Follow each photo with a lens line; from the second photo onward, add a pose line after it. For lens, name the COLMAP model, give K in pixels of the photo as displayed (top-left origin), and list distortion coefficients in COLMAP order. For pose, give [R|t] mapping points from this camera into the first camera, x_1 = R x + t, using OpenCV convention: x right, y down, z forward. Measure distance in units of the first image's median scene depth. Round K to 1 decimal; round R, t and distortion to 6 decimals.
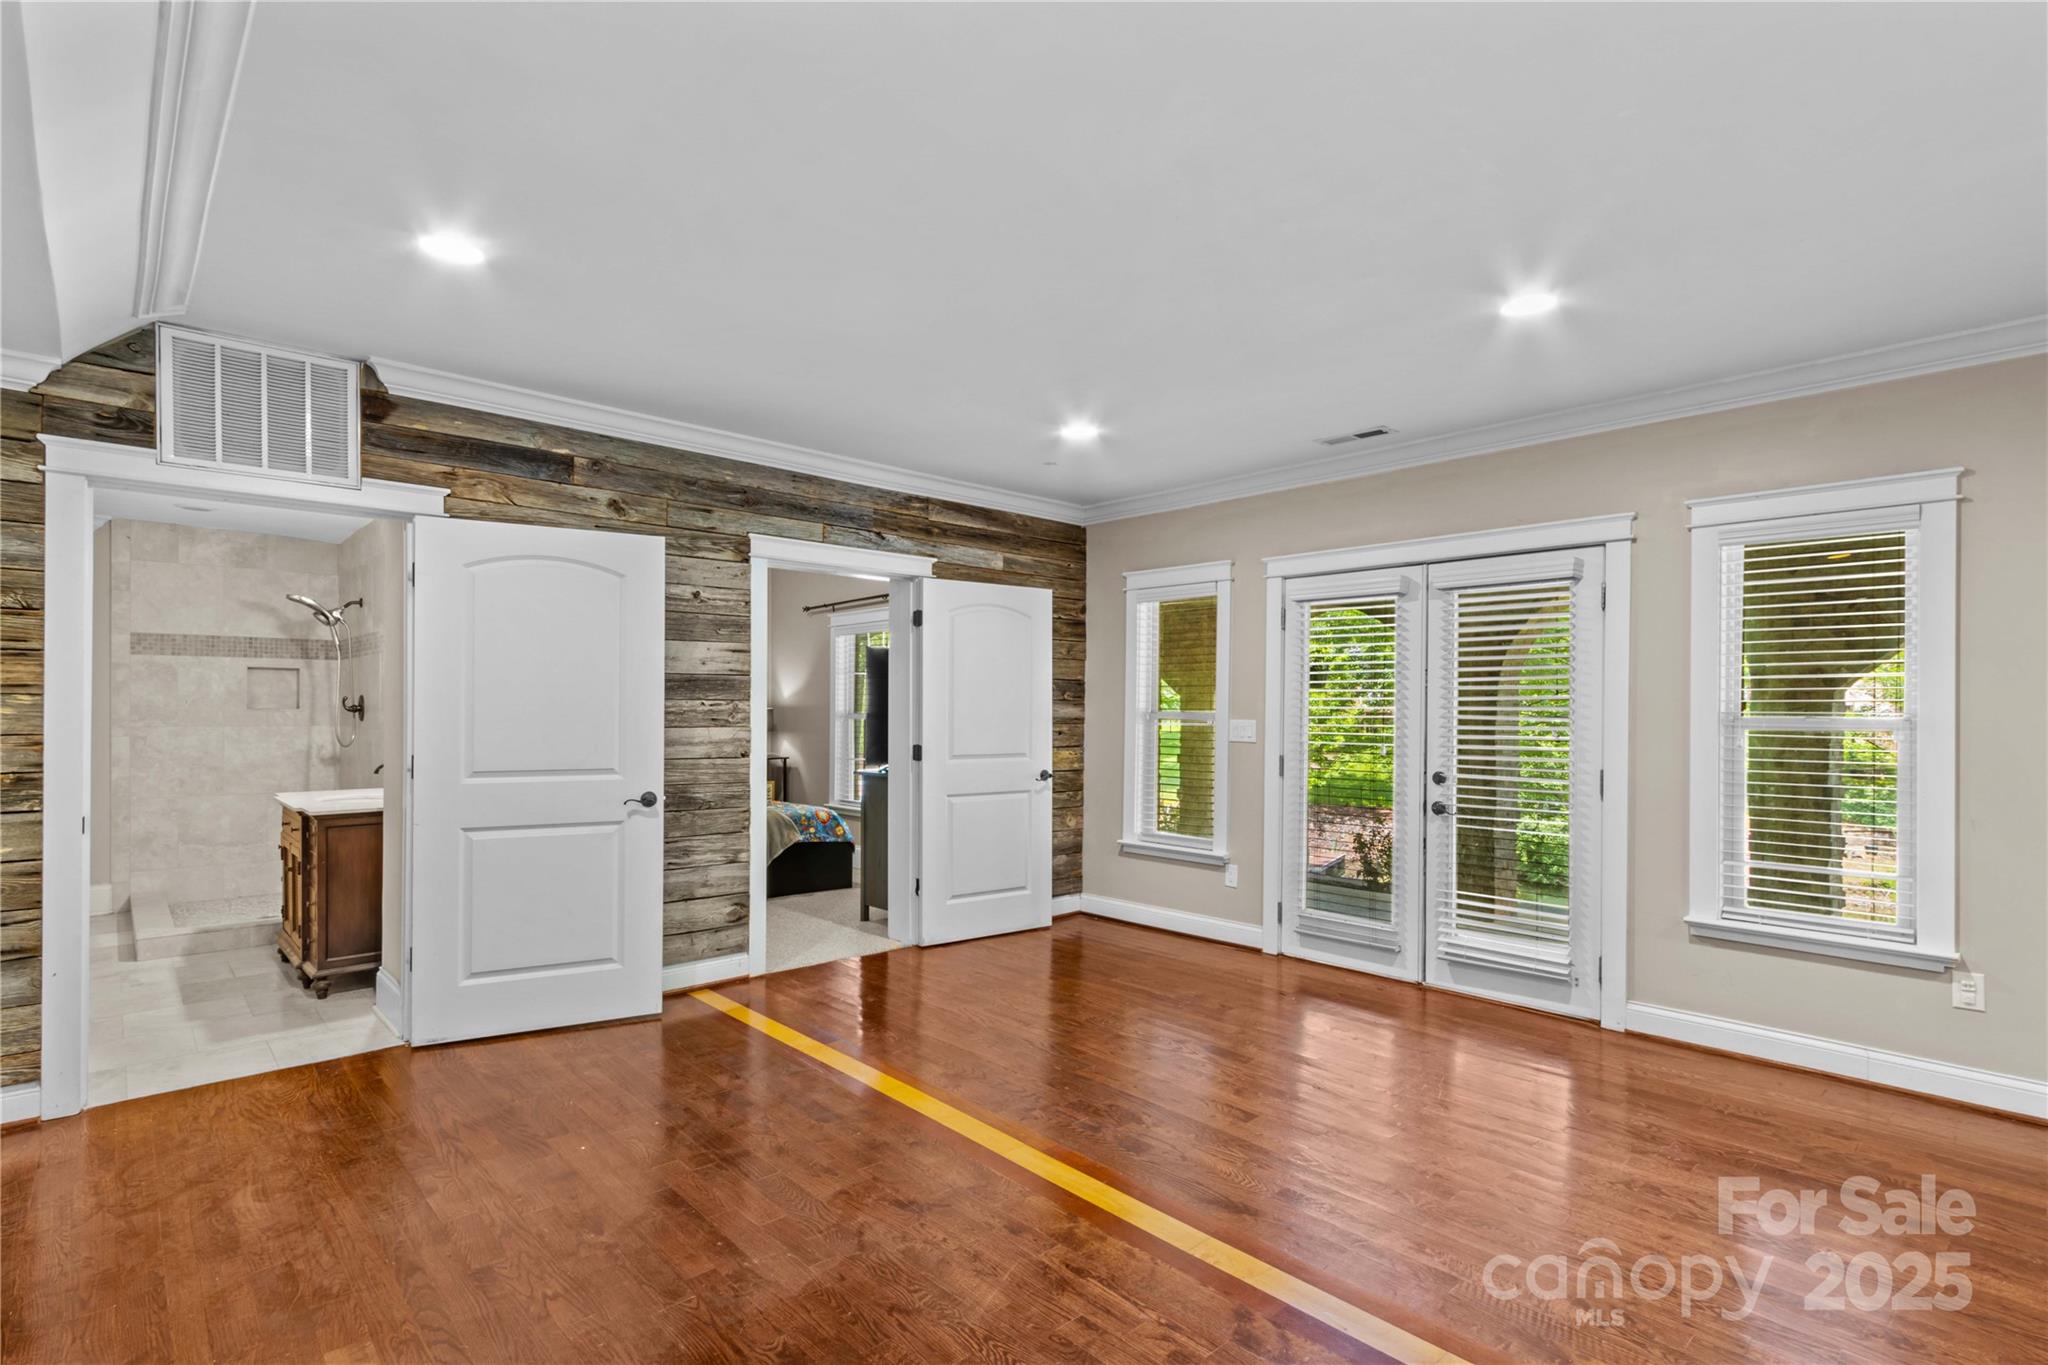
lens RADIAL K [[957.9, 0, 1015.8], [0, 957.9, 699.2], [0, 0, 1]] dist [0.009681, -0.004549]
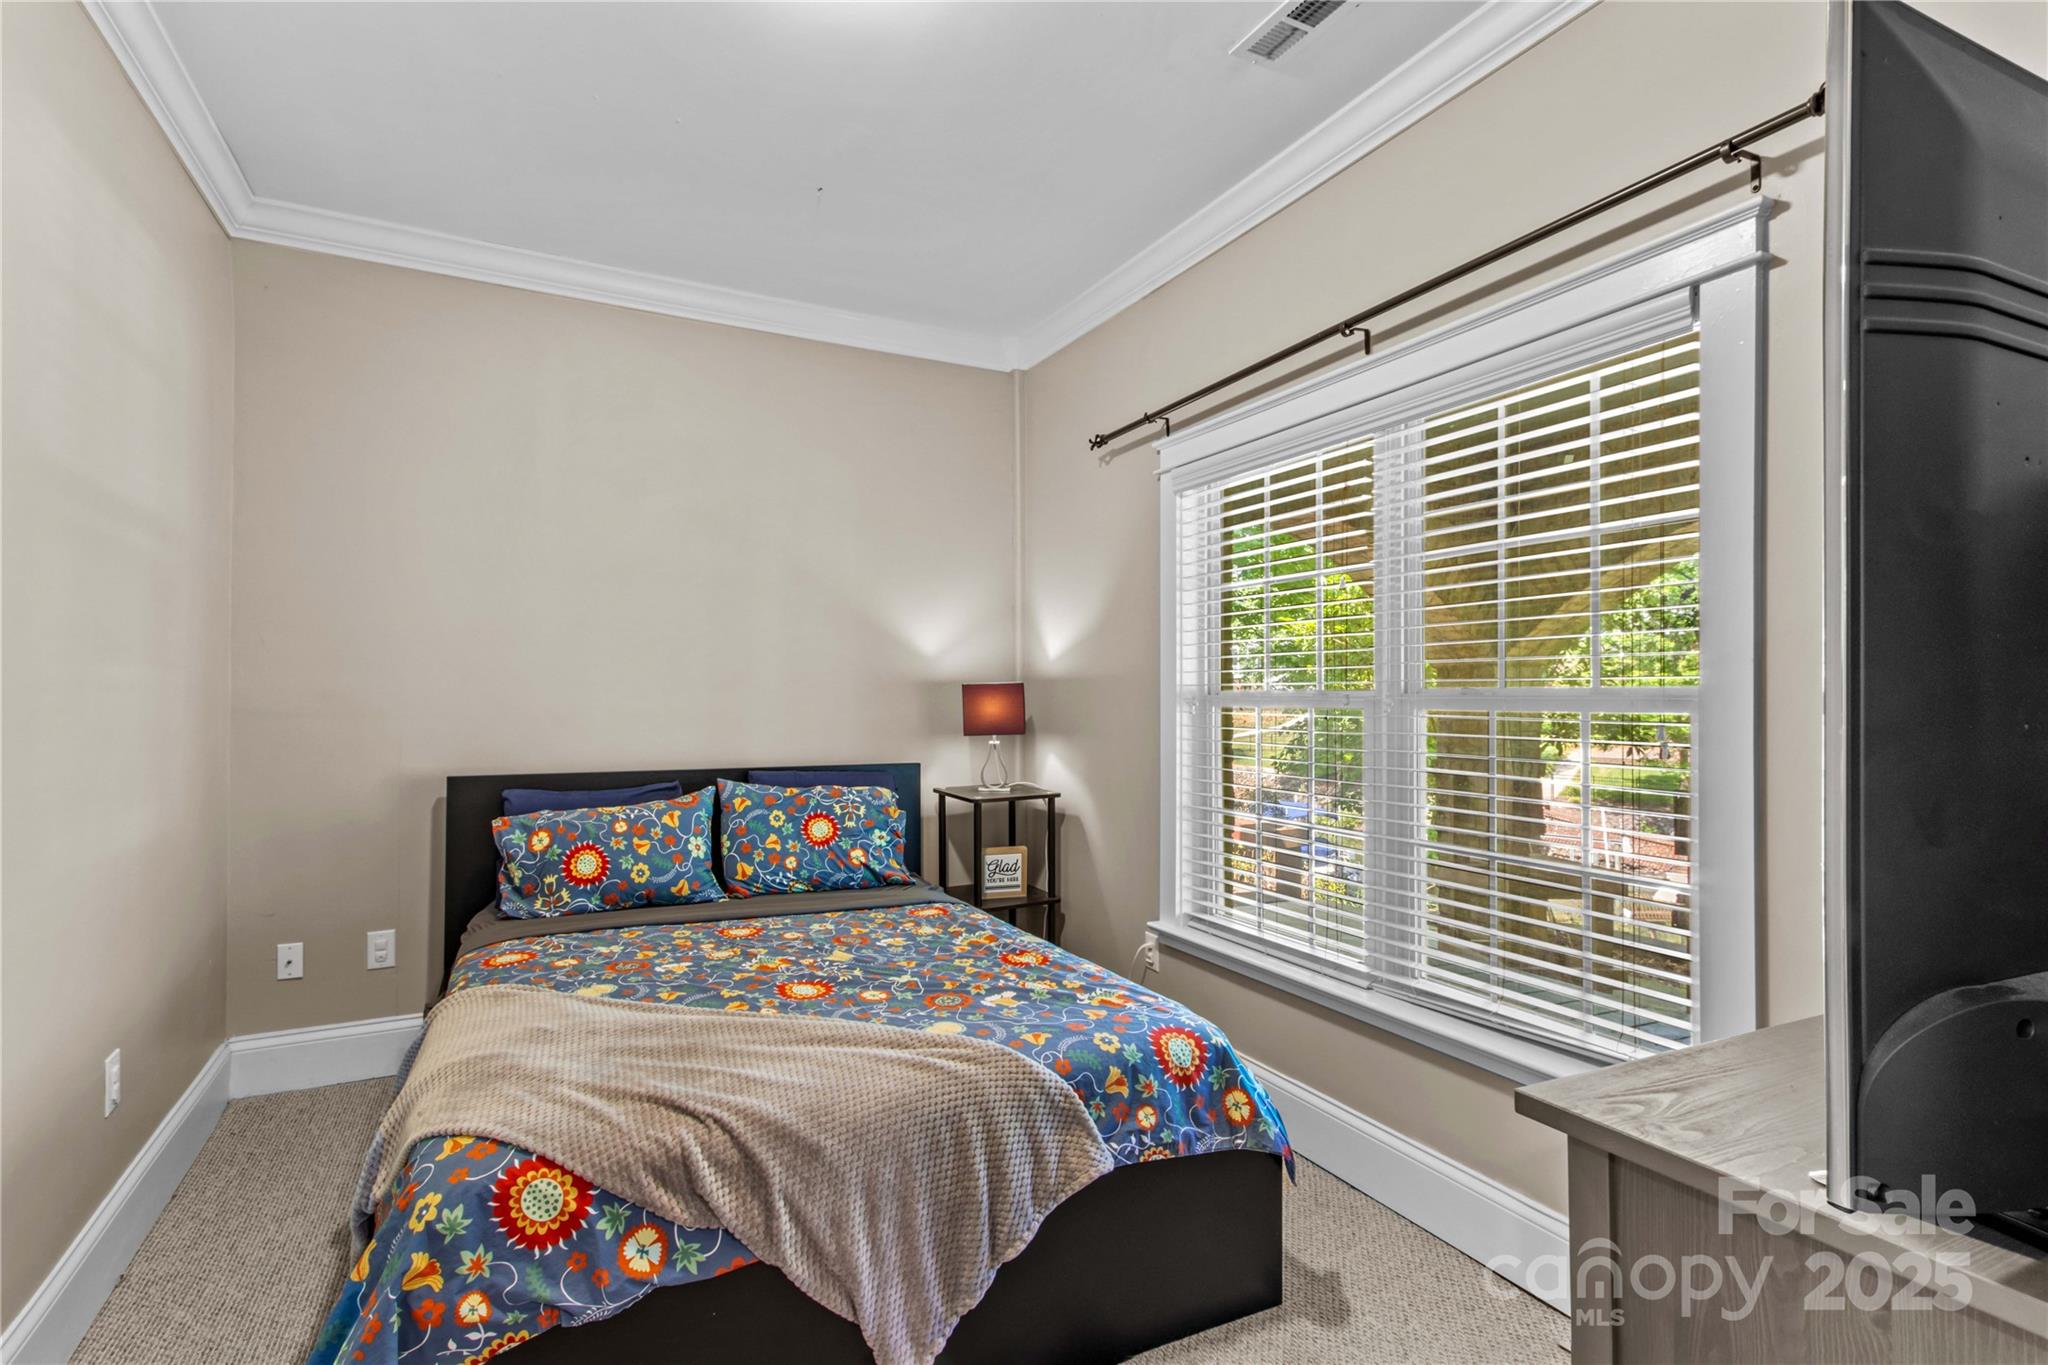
lens RADIAL K [[957.9, 0, 1024.2], [0, 957.9, 687.2], [0, 0, 1]] dist [0.009681, -0.004549]
pose [[0.963968, -0.010562, -0.265808, -0.143815], [0.009314, 0.999939, -0.005956, 0.013985], [0.265855, 0.003266, 0.964007, 0.608713]]
